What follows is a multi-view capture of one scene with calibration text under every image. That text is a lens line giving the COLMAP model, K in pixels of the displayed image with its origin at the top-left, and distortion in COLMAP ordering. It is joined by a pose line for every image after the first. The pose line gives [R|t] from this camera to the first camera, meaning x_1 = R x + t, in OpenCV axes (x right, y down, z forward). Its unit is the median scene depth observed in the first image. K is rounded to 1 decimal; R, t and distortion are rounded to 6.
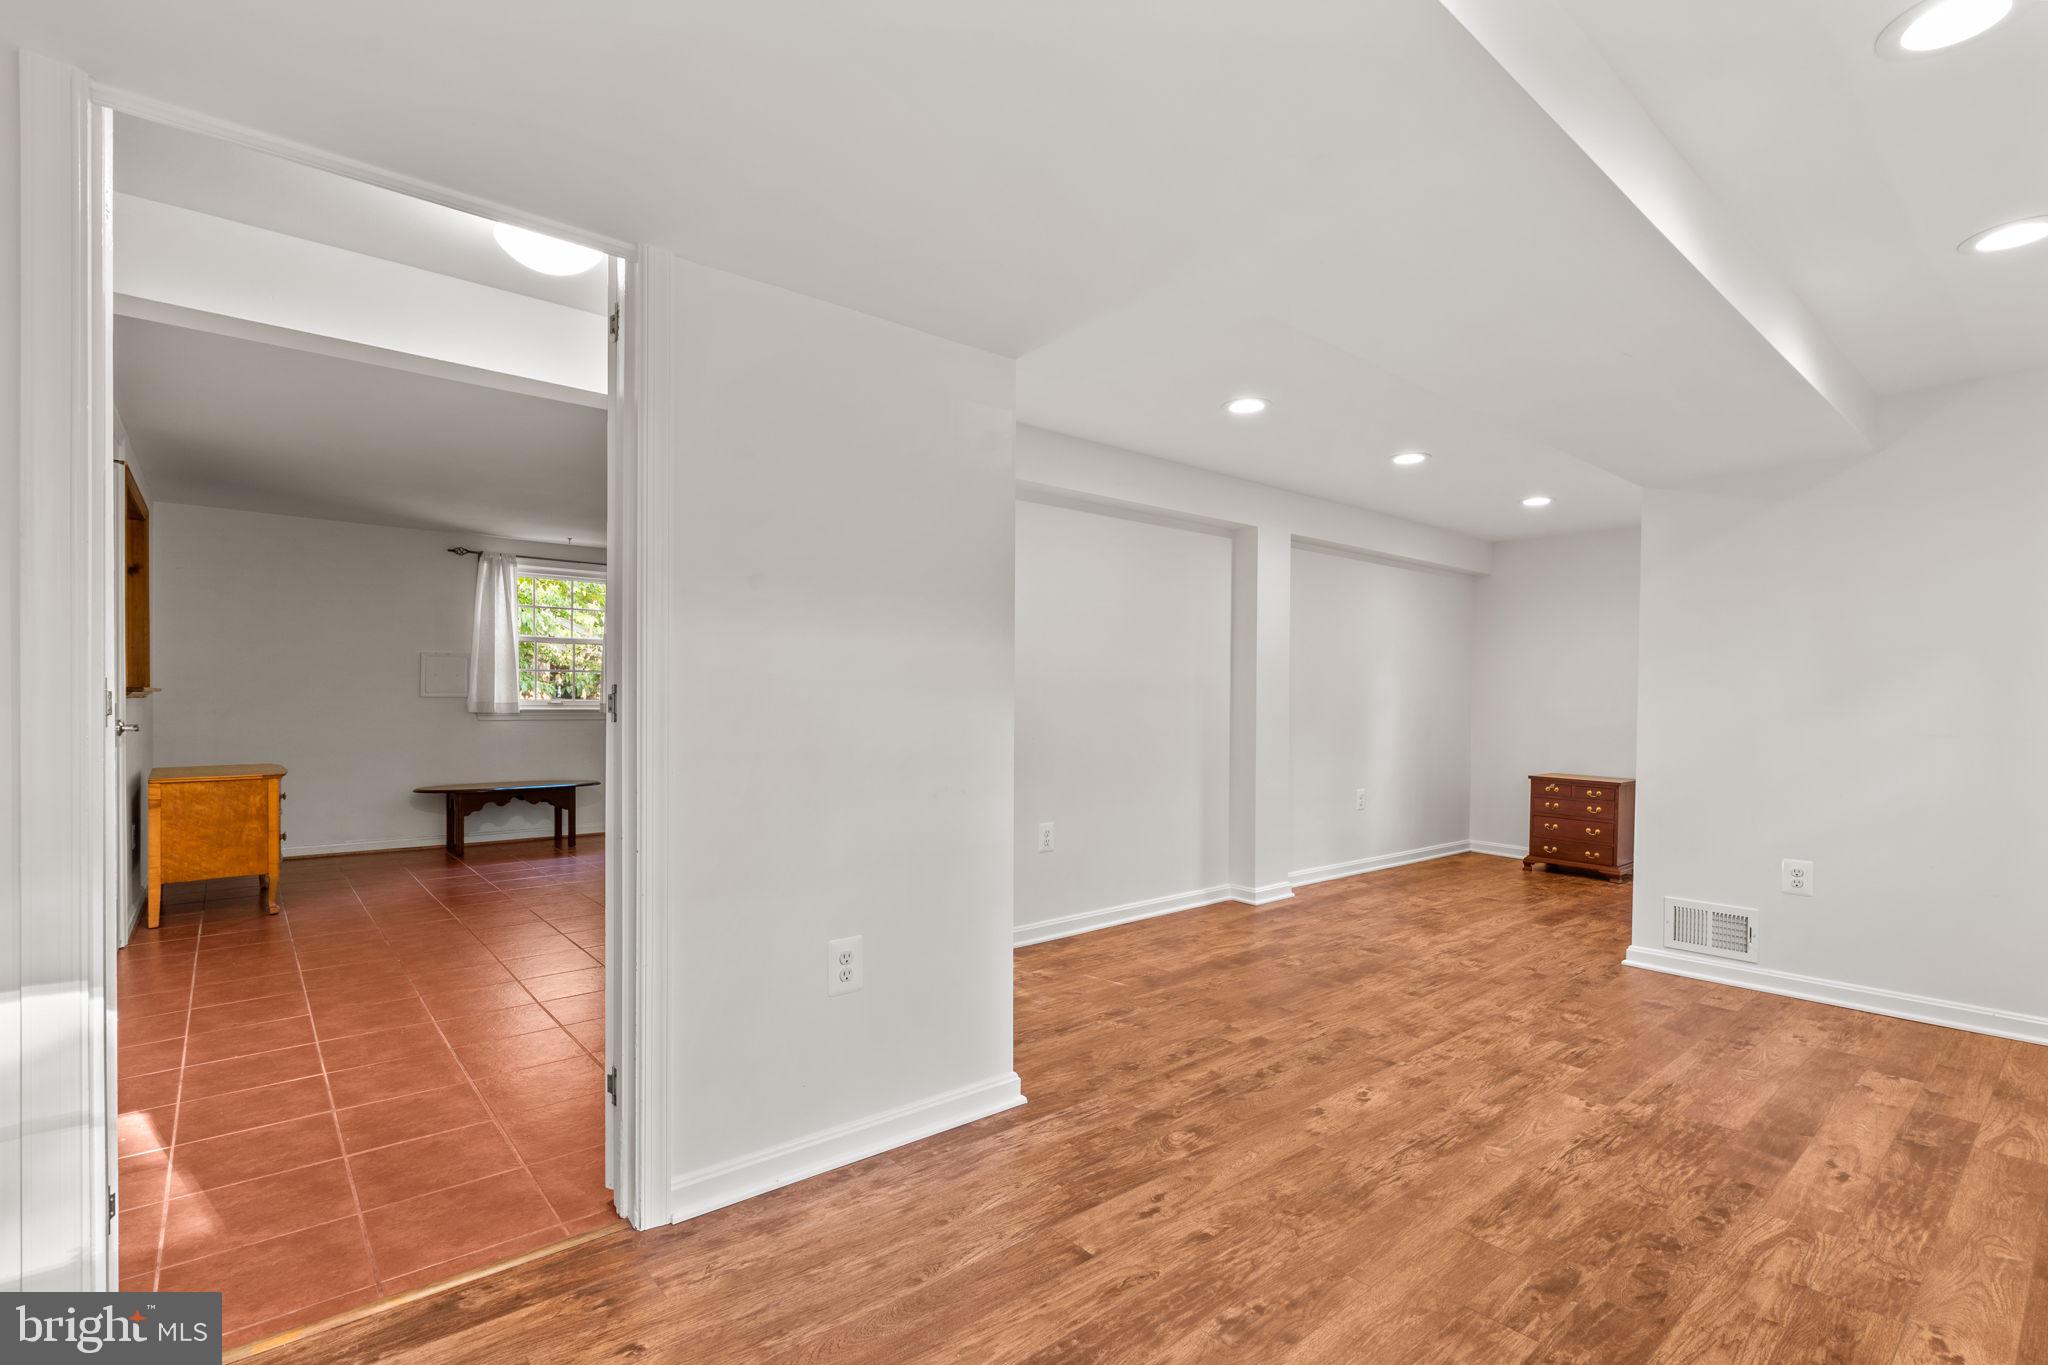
lens RADIAL K [[936.4, 0, 1018.8], [0, 936.4, 694.5], [0, 0, 1]] dist [-0.001552, 0.000129]
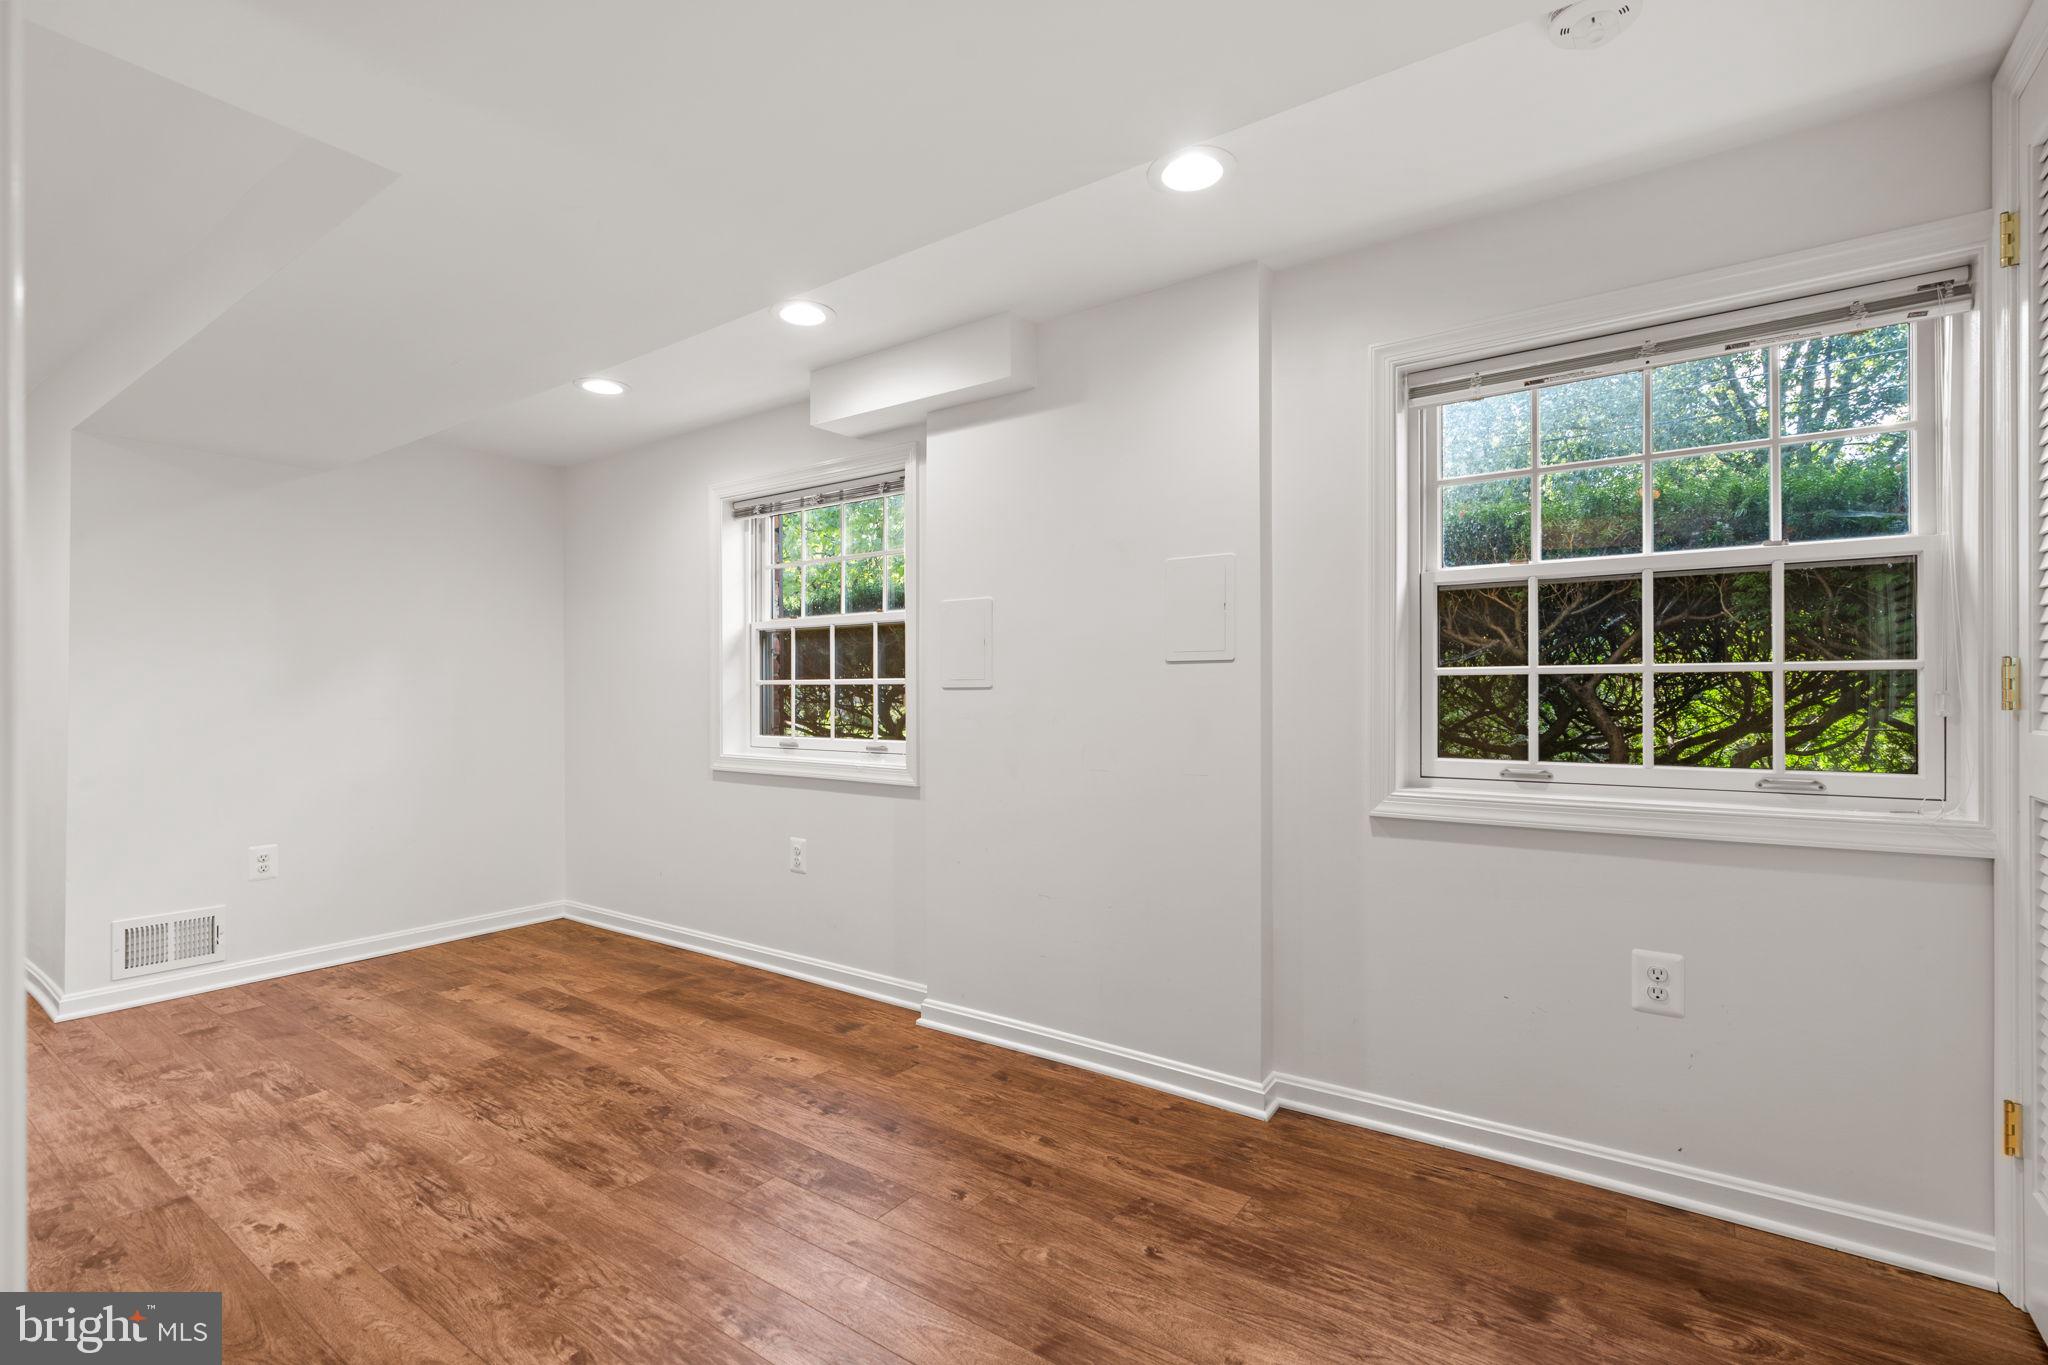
lens RADIAL K [[936.4, 0, 1018.8], [0, 936.4, 694.5], [0, 0, 1]] dist [-0.001552, 0.000129]
pose [[-0.253017, -0.009420, 0.967416, -0.519877], [-0.005158, 0.999952, 0.008387, -0.003077], [-0.967448, -0.002868, -0.253054, 0.644011]]
